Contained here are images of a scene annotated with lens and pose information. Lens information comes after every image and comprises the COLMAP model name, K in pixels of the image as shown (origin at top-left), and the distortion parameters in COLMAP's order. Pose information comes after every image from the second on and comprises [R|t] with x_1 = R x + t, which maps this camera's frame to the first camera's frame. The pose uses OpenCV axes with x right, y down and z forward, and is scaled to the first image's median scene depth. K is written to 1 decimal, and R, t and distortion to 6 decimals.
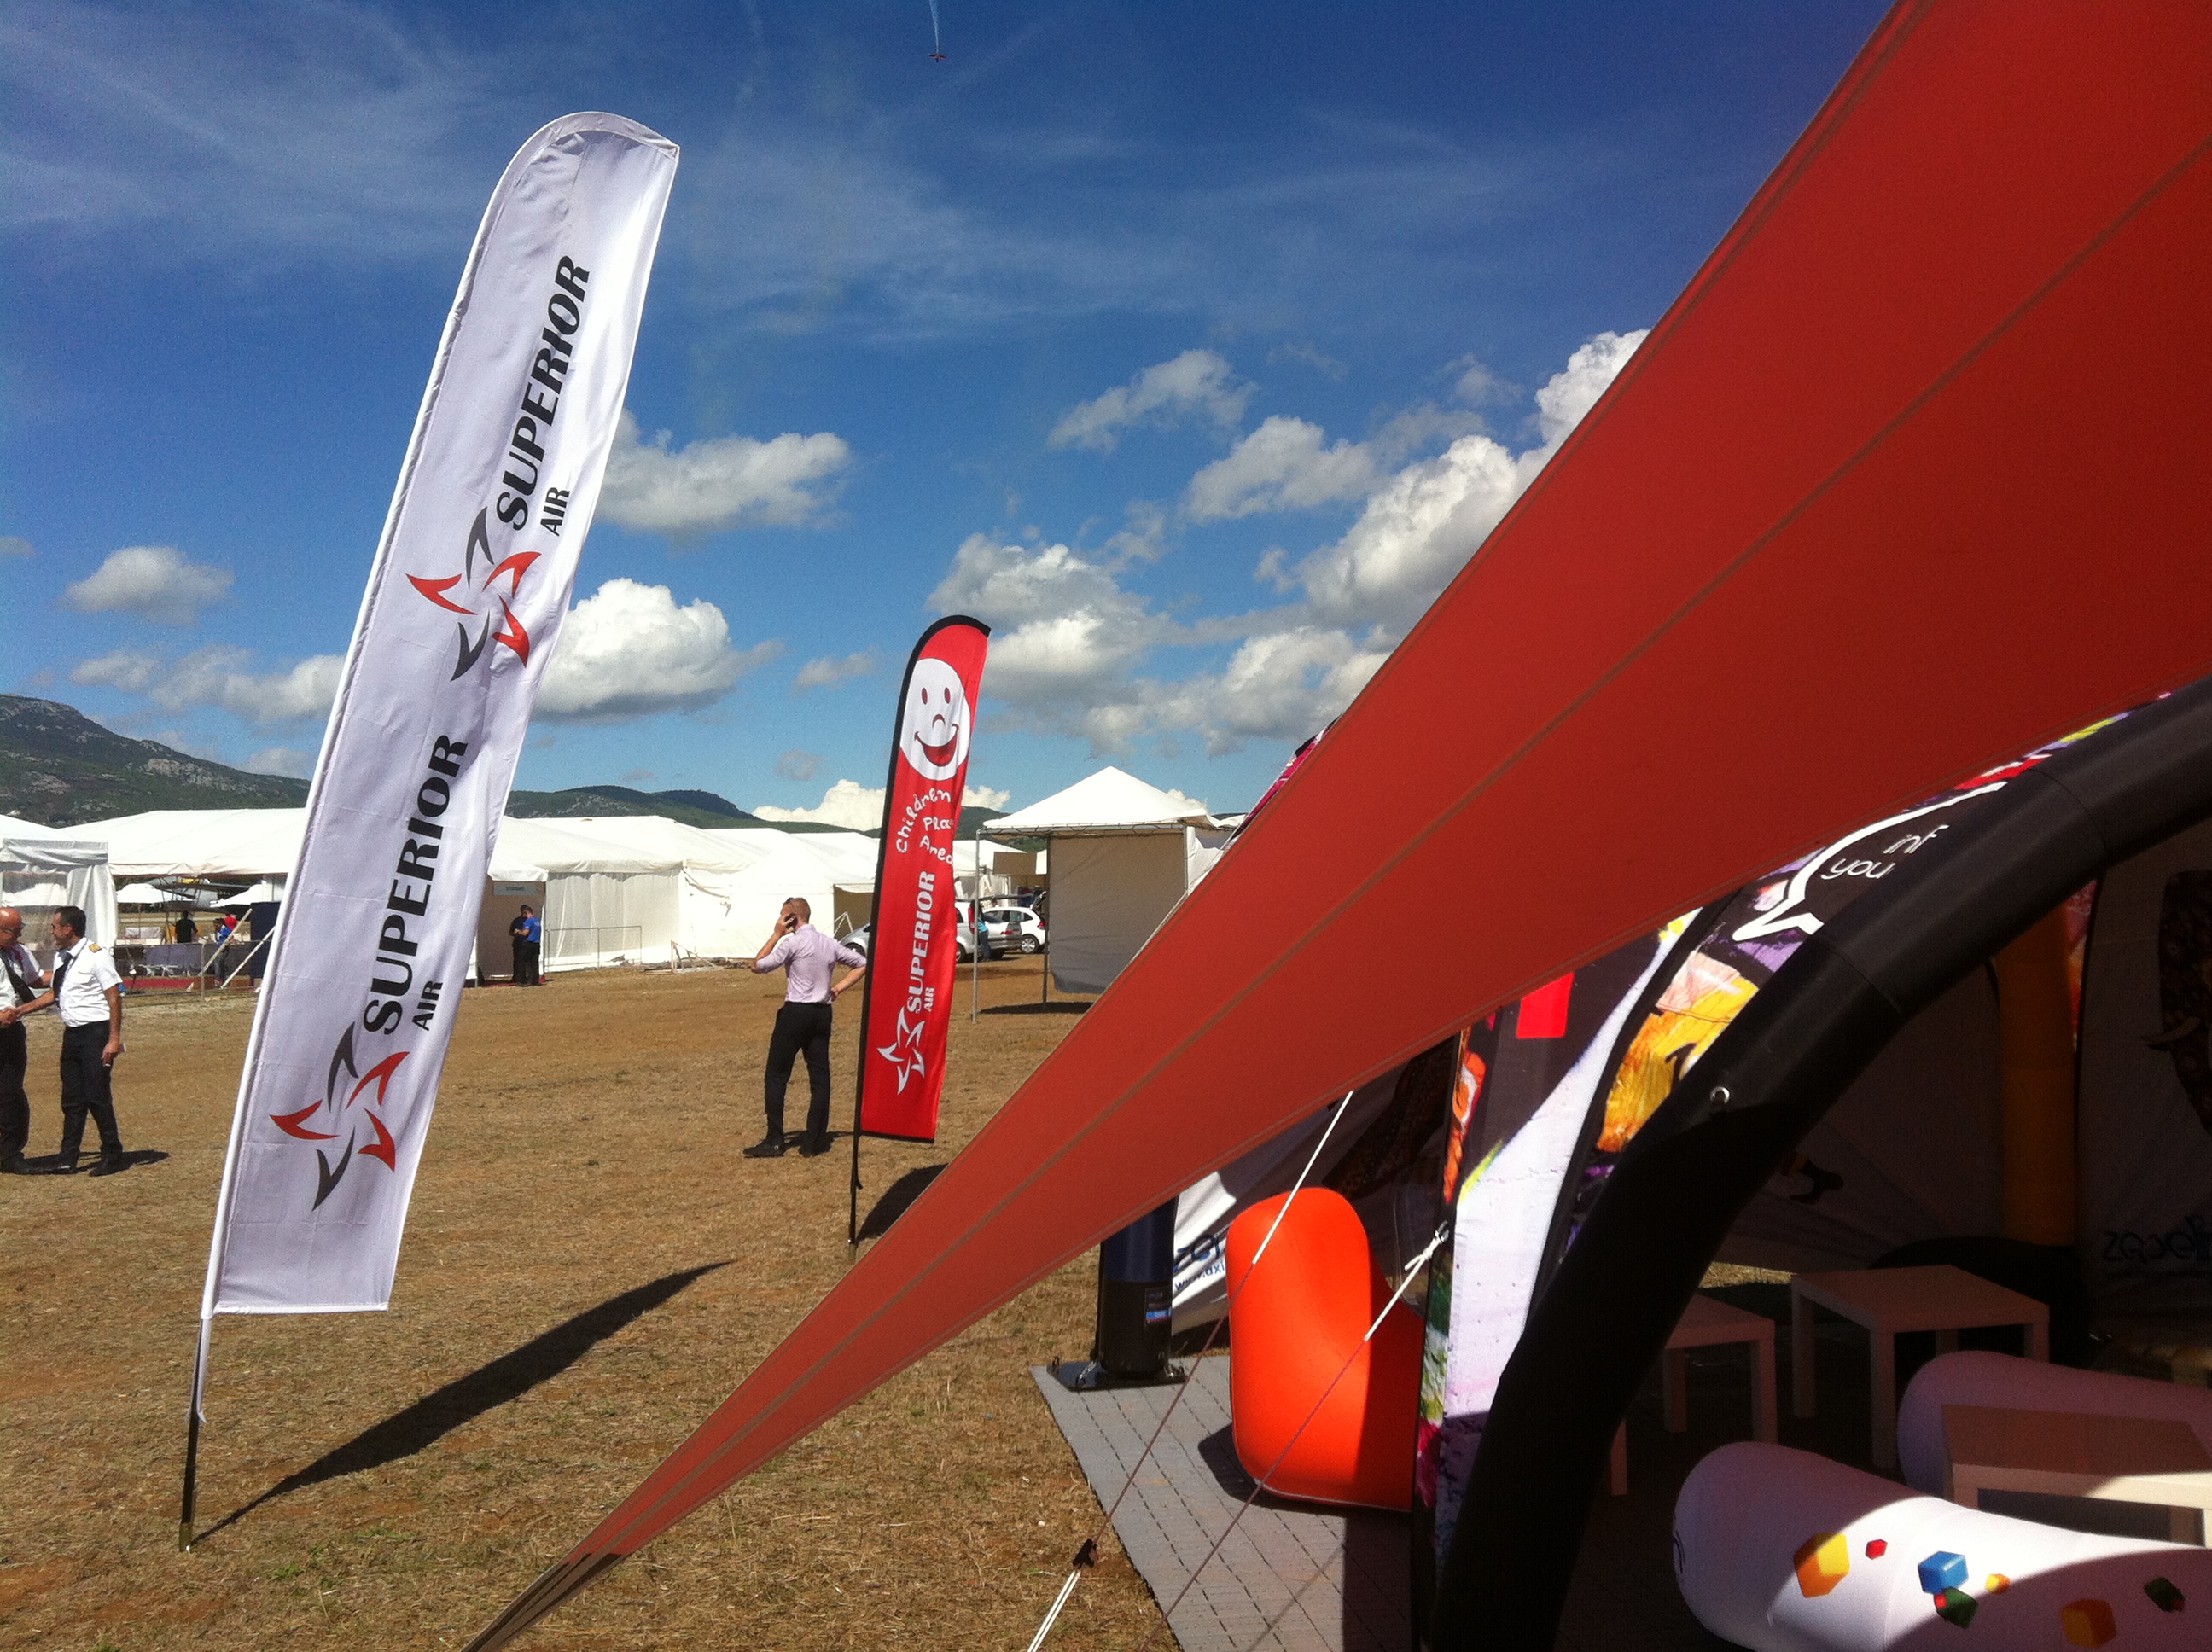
lens RADIAL K [[2223.2, 0, 1106.0], [0, 2223.2, 826.0], [0, 0, 1]] dist [-0.097518, -0.012615]
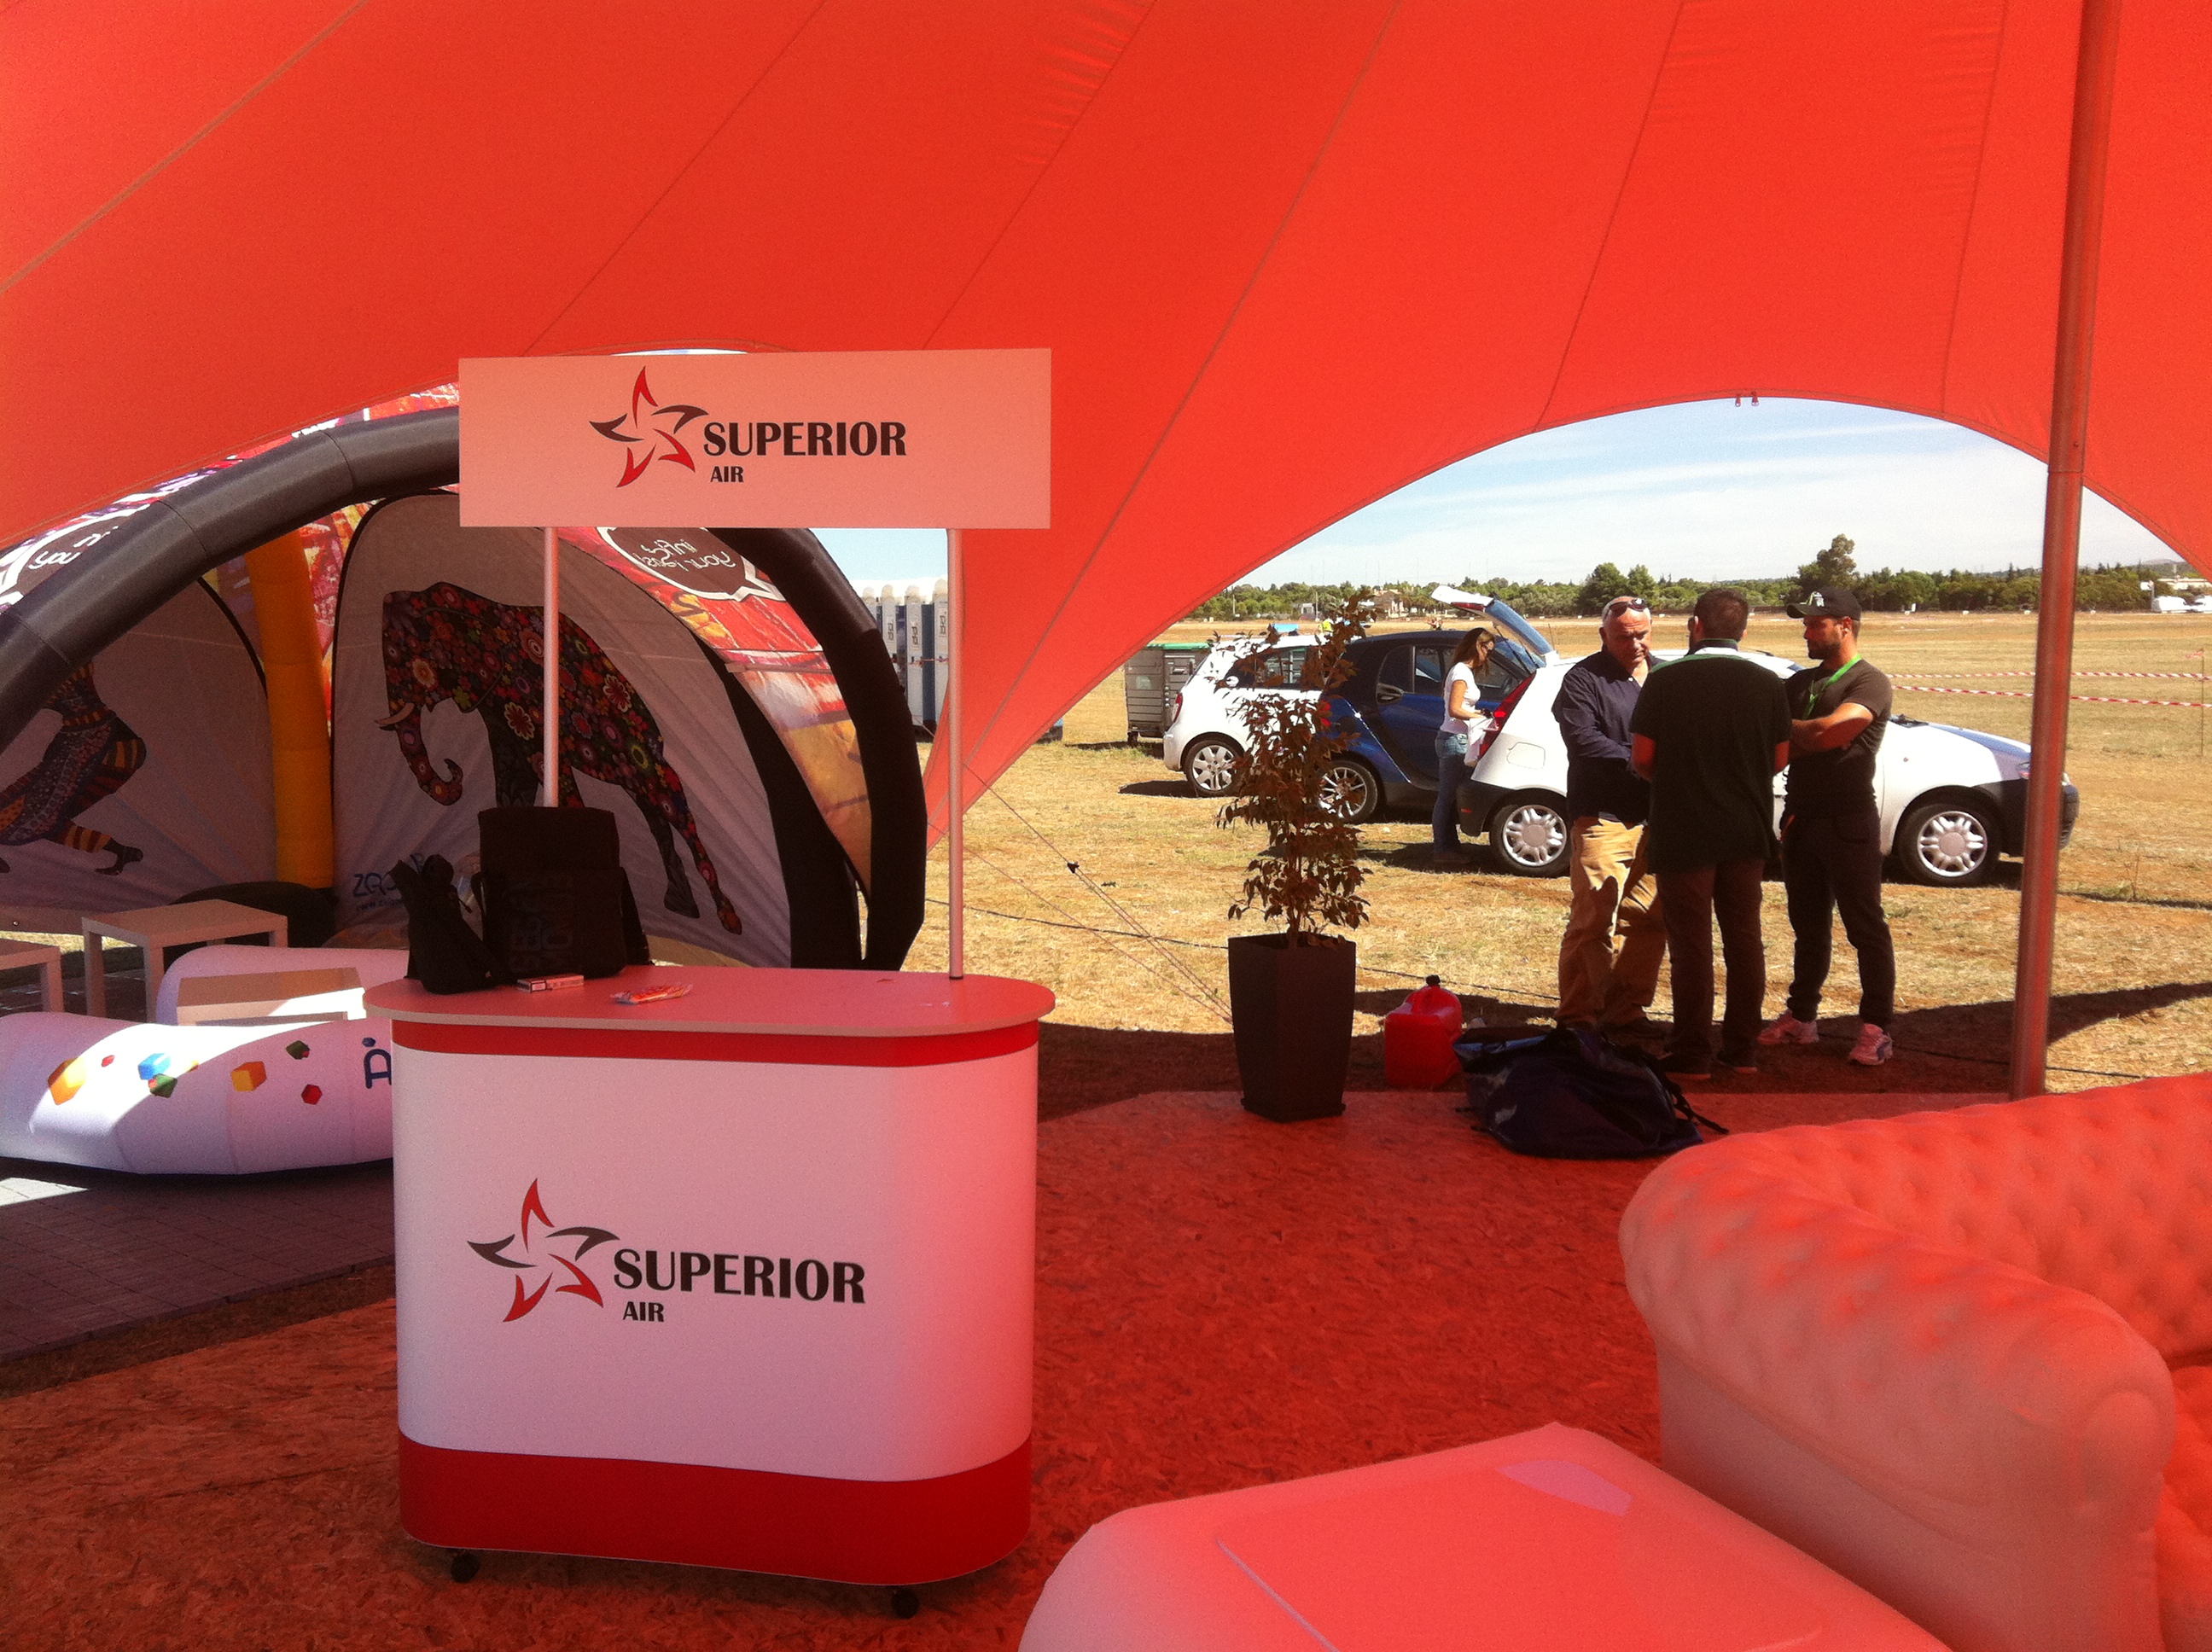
lens RADIAL K [[2041.6, 0, 1116.1], [0, 2041.6, 830.8], [0, 0, 1]] dist [0.156321, -0.344895]
pose [[0.741789, -0.049092, 0.668834, -0.029005], [-0.036808, 0.992833, 0.113697, 0.005263], [-0.669622, -0.108957, 0.734666, -0.227037]]
